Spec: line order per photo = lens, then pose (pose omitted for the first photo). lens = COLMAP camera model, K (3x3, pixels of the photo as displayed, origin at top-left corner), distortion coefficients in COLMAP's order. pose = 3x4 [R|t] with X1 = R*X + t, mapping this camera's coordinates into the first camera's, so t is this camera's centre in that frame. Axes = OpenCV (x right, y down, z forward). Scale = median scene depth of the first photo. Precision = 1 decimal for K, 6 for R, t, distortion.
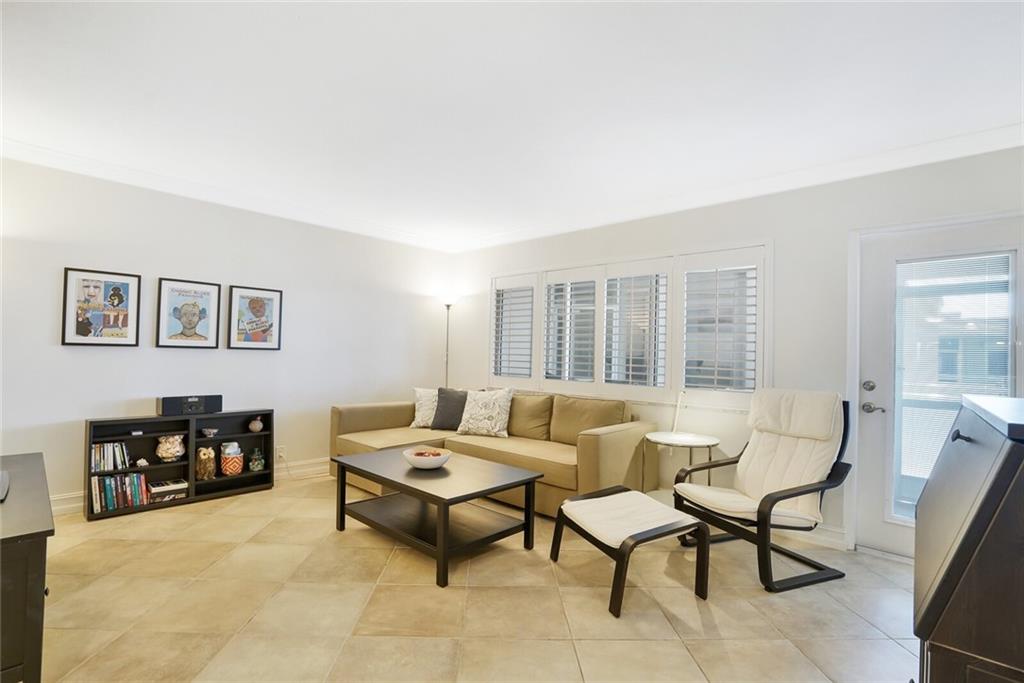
lens RADIAL K [[487.5, 0, 510.3], [0, 487.5, 333.2], [0, 0, 1]] dist [-0.049802, 0.016253]
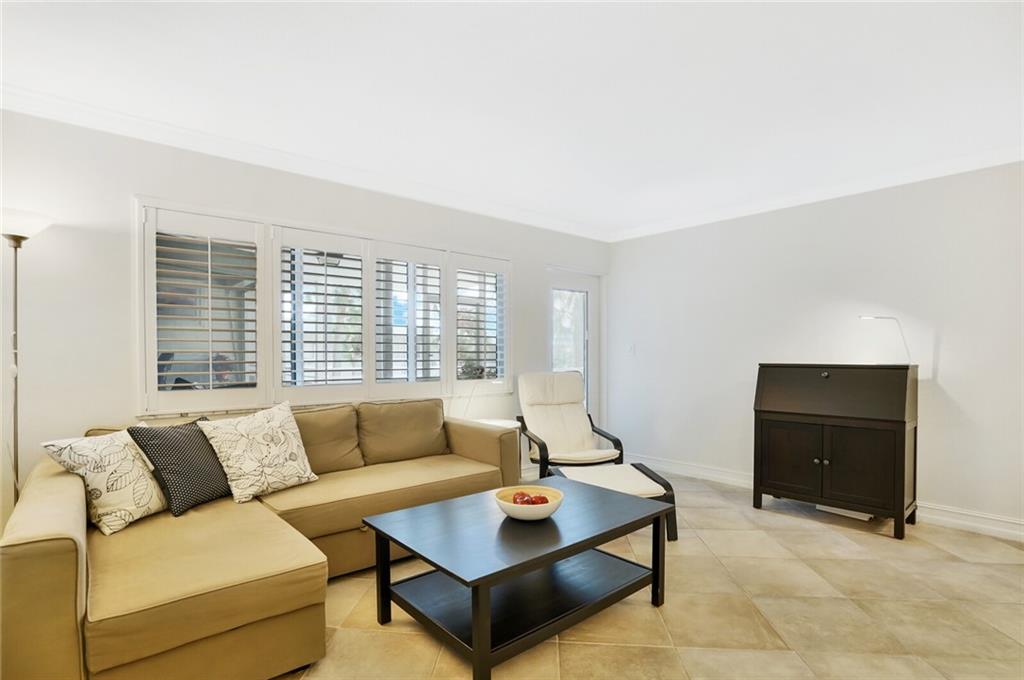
lens RADIAL K [[487.5, 0, 504.0], [0, 487.5, 363.0], [0, 0, 1]] dist [-0.049802, 0.016253]
pose [[0.130985, -0.045749, 0.990328, -0.604712], [-0.039269, 0.997911, 0.051293, 0.016229], [-0.990606, -0.045607, 0.128915, 0.676282]]
